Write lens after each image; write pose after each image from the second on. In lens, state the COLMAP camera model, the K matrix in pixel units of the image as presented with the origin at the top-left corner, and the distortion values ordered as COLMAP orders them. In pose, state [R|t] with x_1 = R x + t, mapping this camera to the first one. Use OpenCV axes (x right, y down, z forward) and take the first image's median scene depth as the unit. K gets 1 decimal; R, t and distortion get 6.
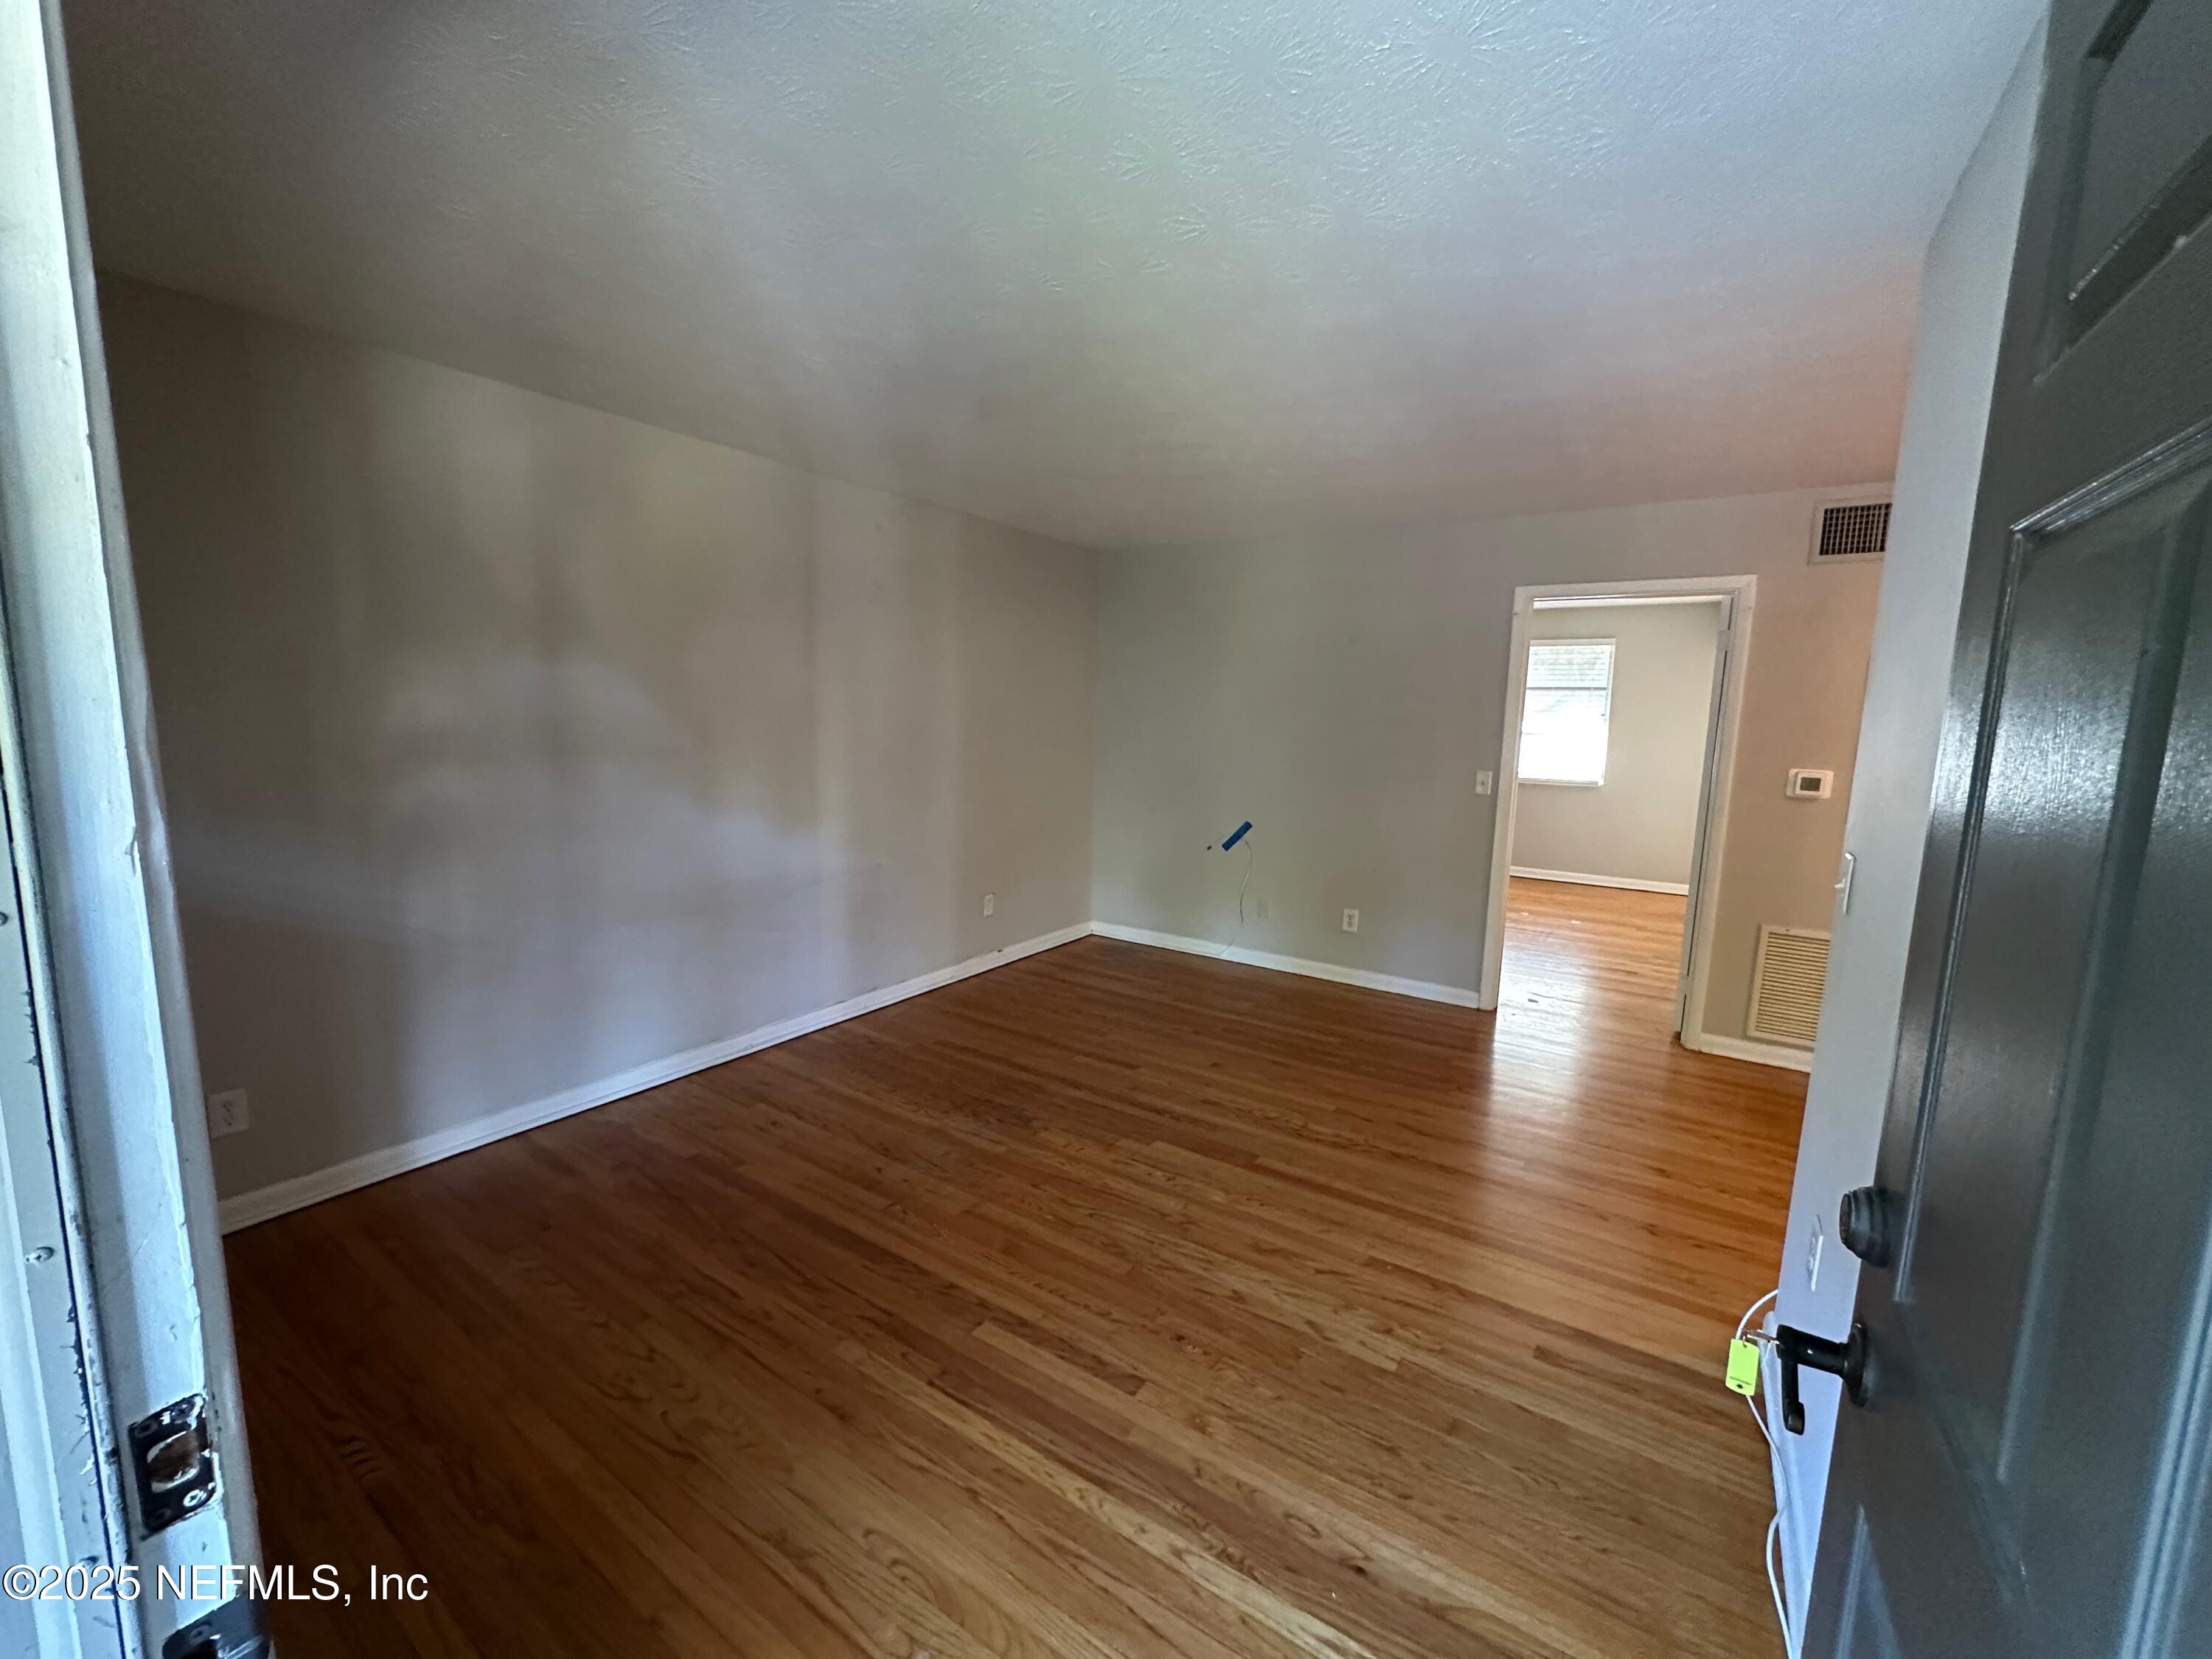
lens RADIAL K [[882.2, 0, 1102.5], [0, 882.2, 830.1], [0, 0, 1]] dist [-0.006339, 0.001639]
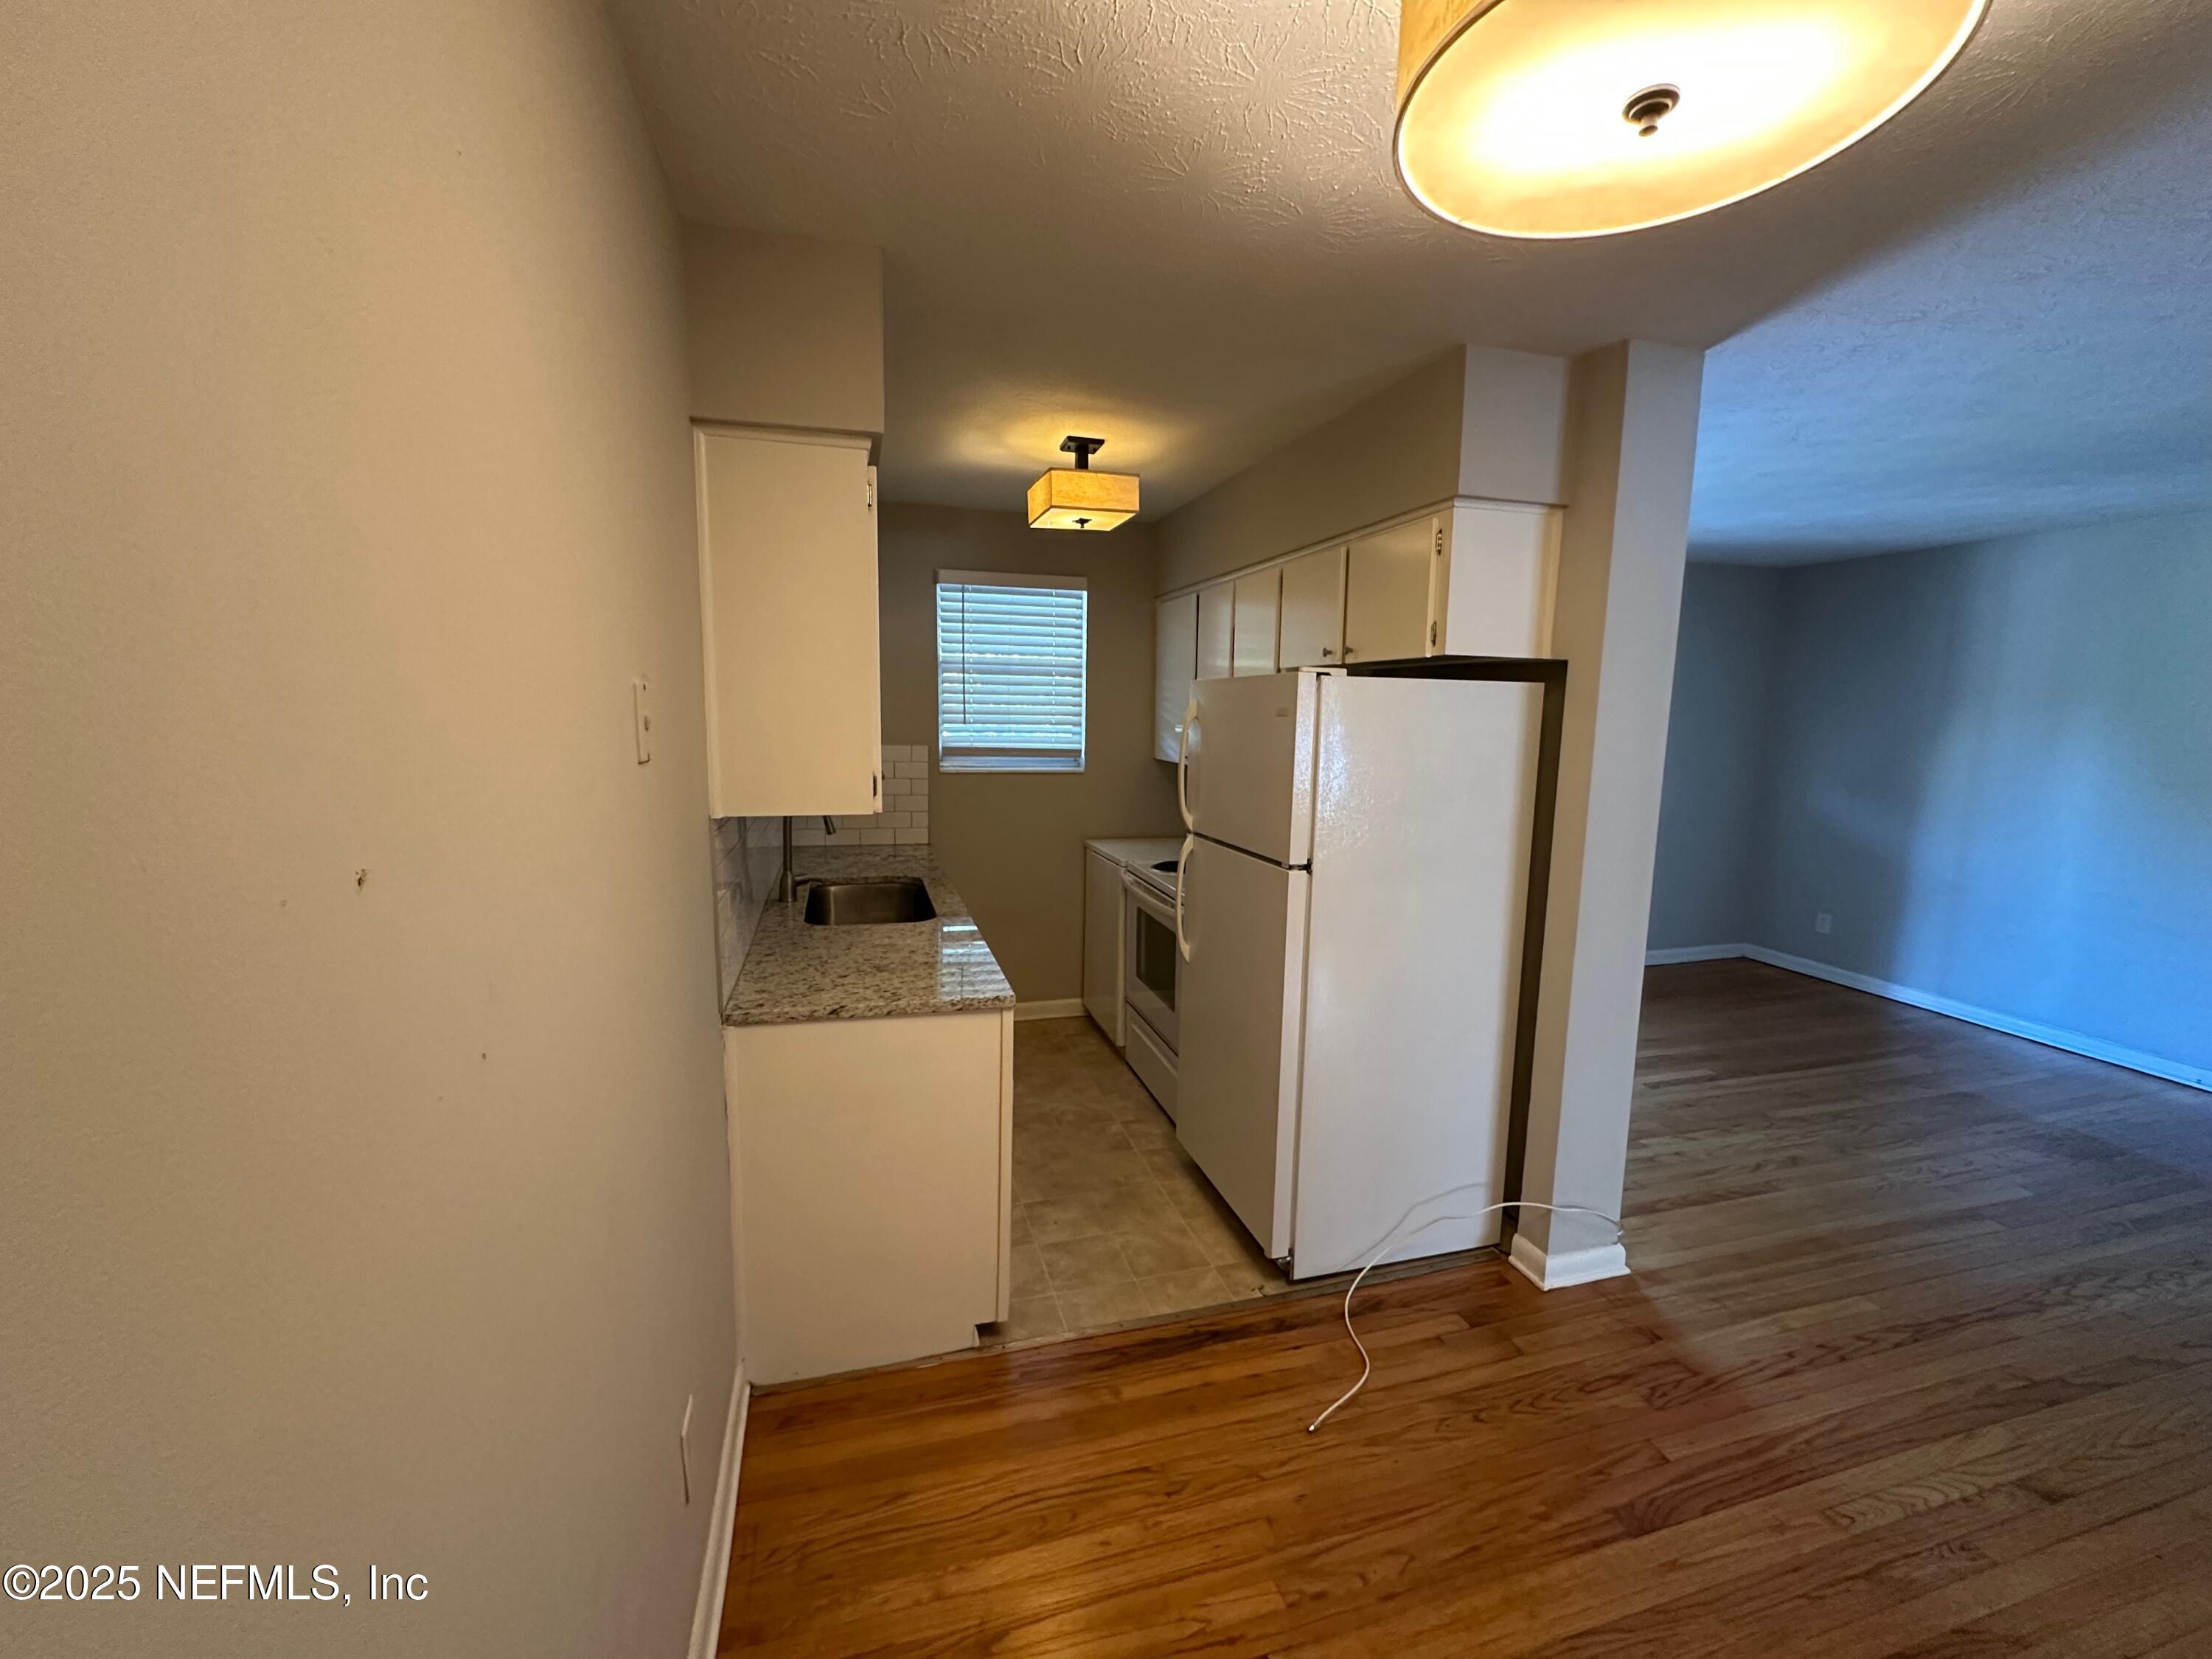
lens RADIAL K [[882.2, 0, 1101.9], [0, 882.2, 836.9], [0, 0, 1]] dist [-0.006339, 0.001639]
pose [[-0.655983, 0.076028, -0.750937, 1.478969], [-0.128042, 0.969284, 0.209986, -0.095003], [0.743836, 0.233899, -0.626098, 0.792426]]
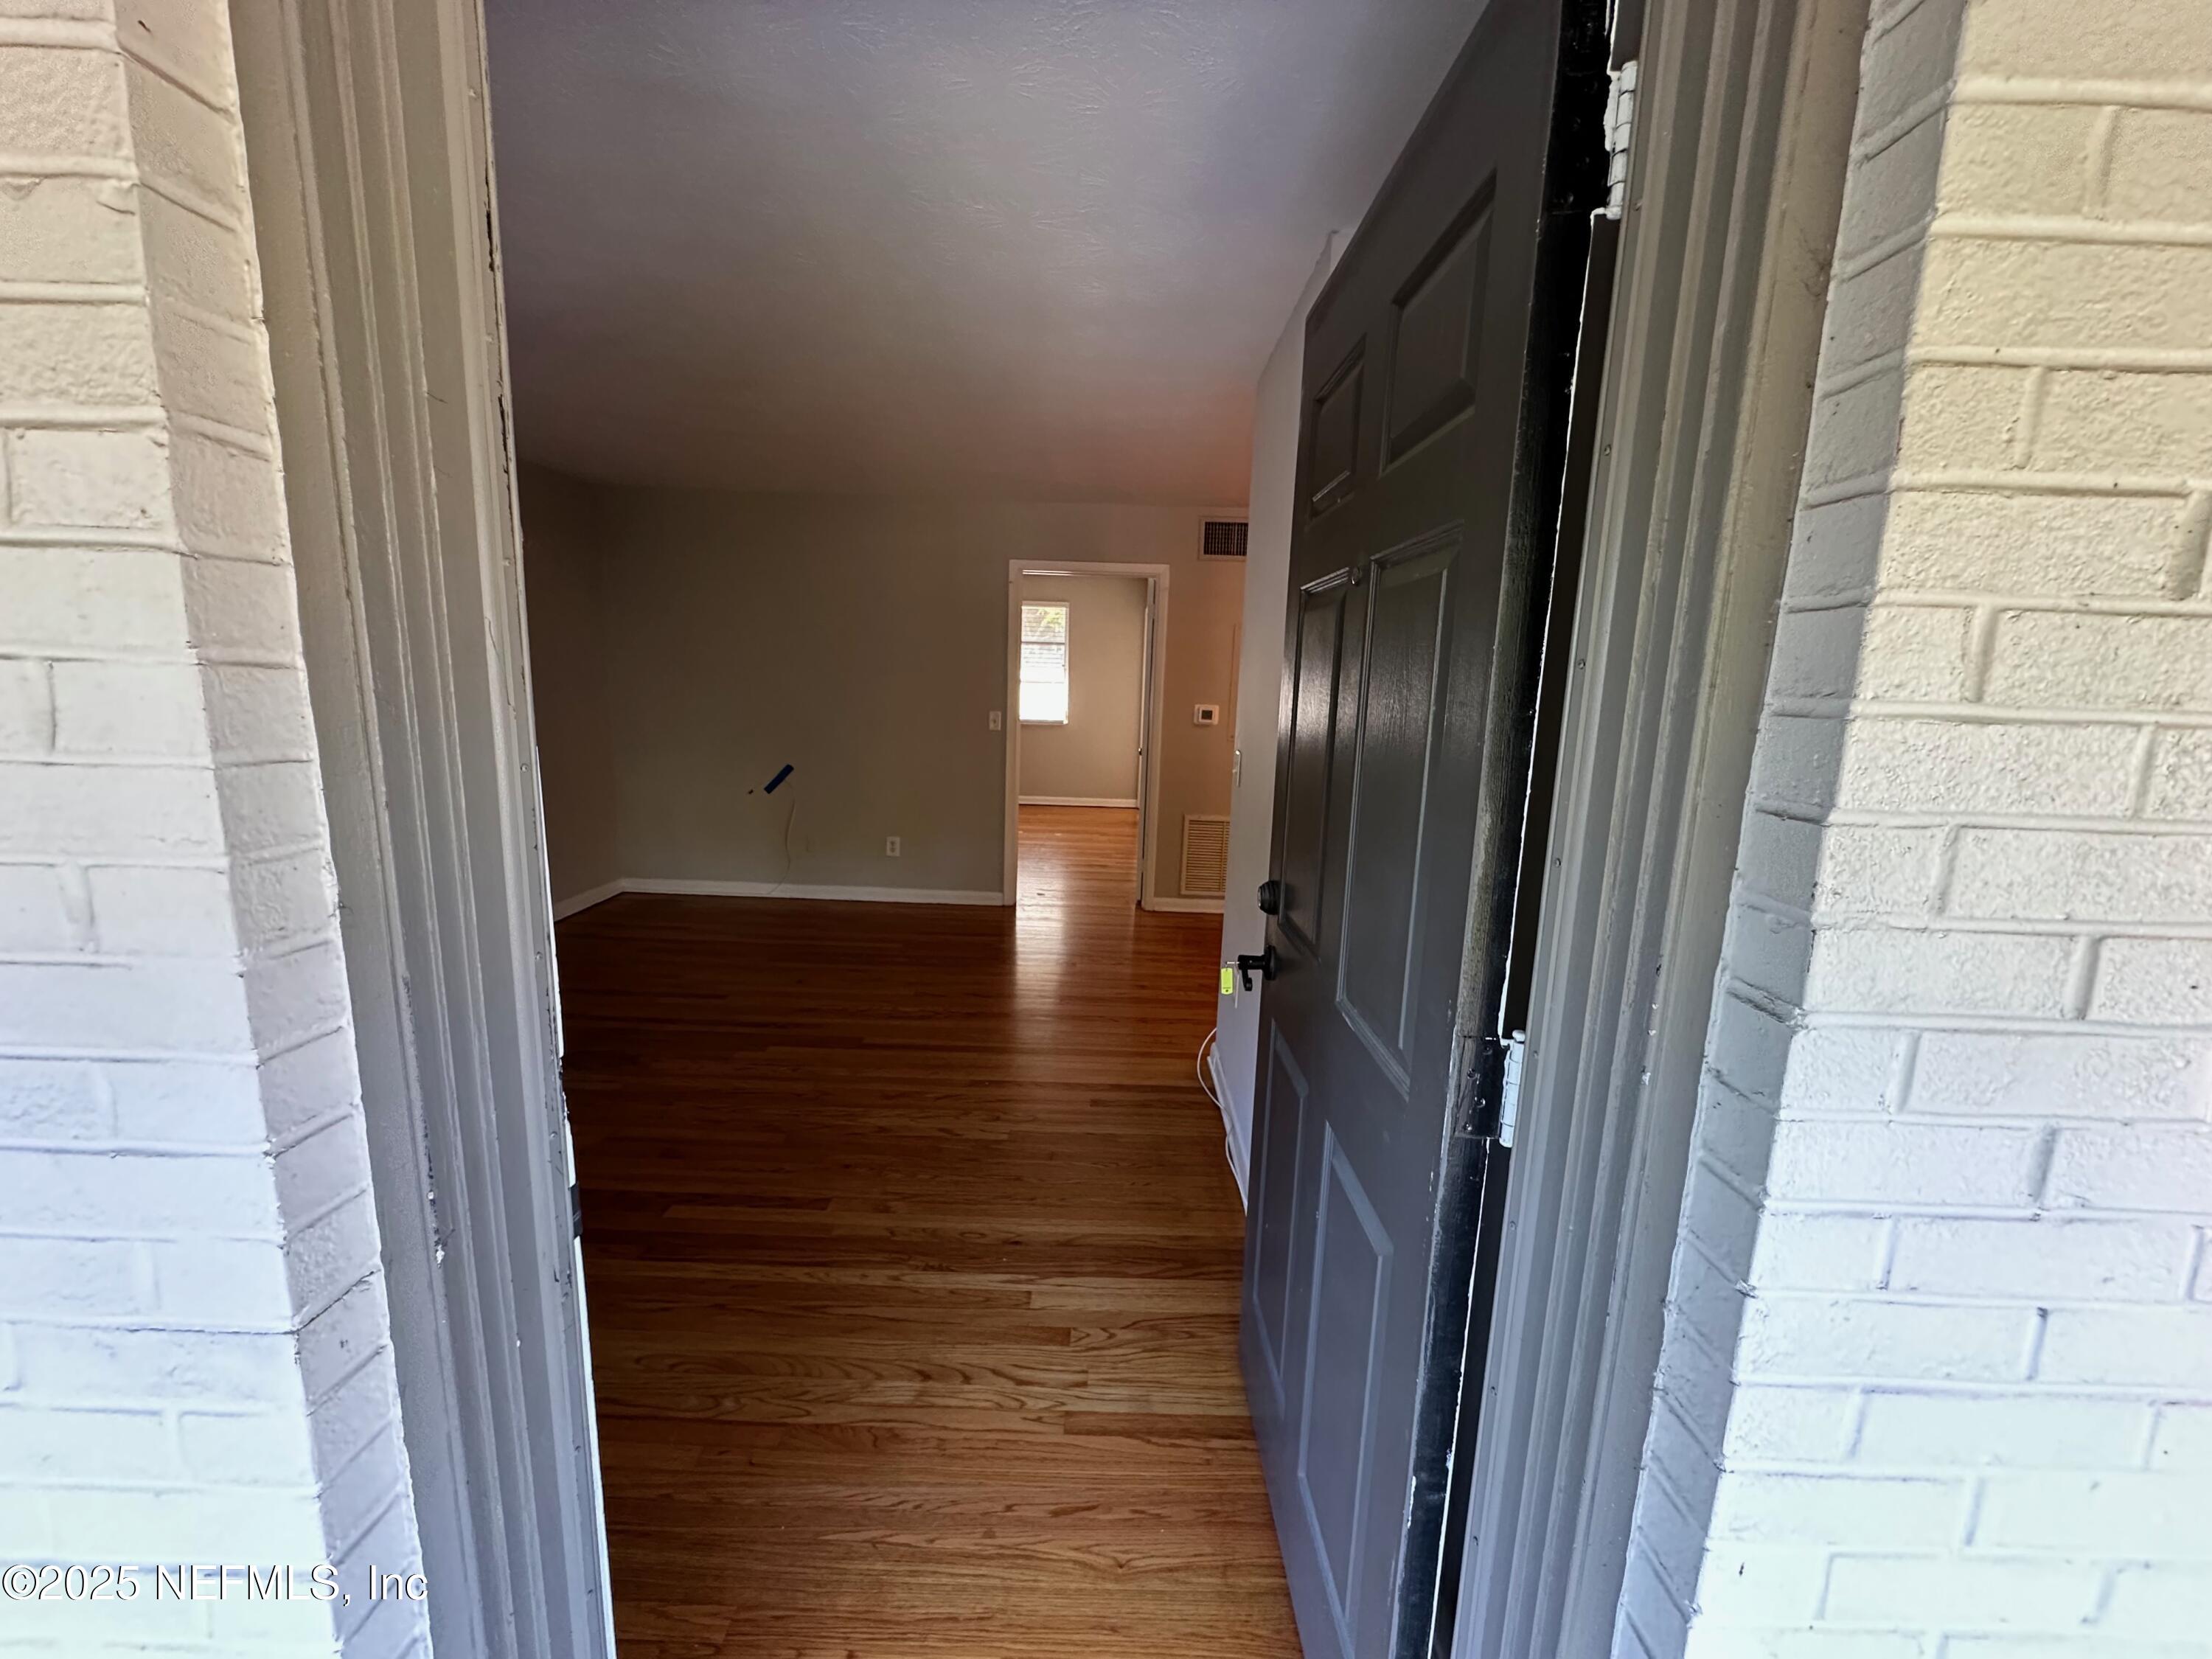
lens RADIAL K [[882.2, 0, 1102.8], [0, 882.2, 831.3], [0, 0, 1]] dist [-0.006339, 0.001639]
pose [[0.838369, -0.090438, 0.537549, -0.169866], [0.059286, 0.995419, 0.075009, 0.024125], [-0.541870, -0.031016, 0.839890, -0.163802]]
